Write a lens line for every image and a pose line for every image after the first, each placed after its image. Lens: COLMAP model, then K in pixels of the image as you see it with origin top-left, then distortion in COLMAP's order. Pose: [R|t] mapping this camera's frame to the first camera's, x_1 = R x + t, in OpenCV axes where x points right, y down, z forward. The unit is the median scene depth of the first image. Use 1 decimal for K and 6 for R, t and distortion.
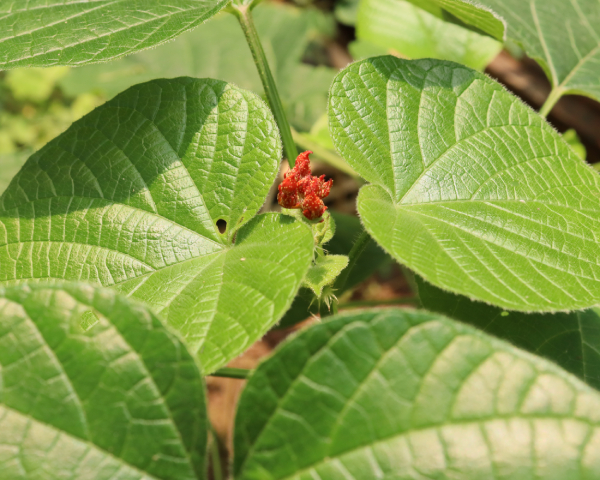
lens RADIAL K [[957.2, 0, 285.1], [0, 957.2, 239.8], [0, 0, 1]] dist [-0.047756, -0.225754]
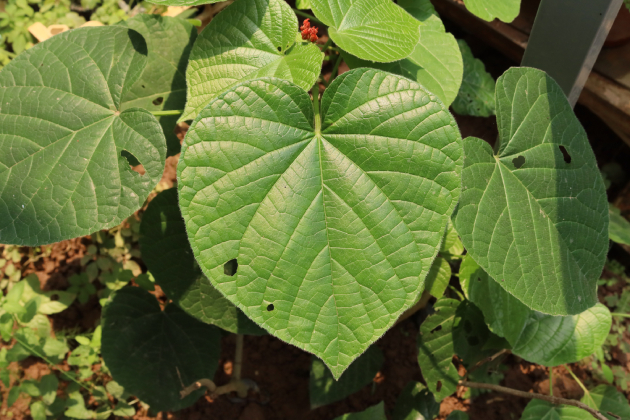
lens RADIAL K [[656.8, 0, 316.3], [0, 656.8, 187.3], [0, 0, 1]] dist [-0.010184, -0.003651]
pose [[0.958942, -0.210519, 0.190032, -0.424615], [0.154458, 0.949648, 0.272601, -0.141982], [-0.237851, -0.232056, 0.943174, -0.981287]]
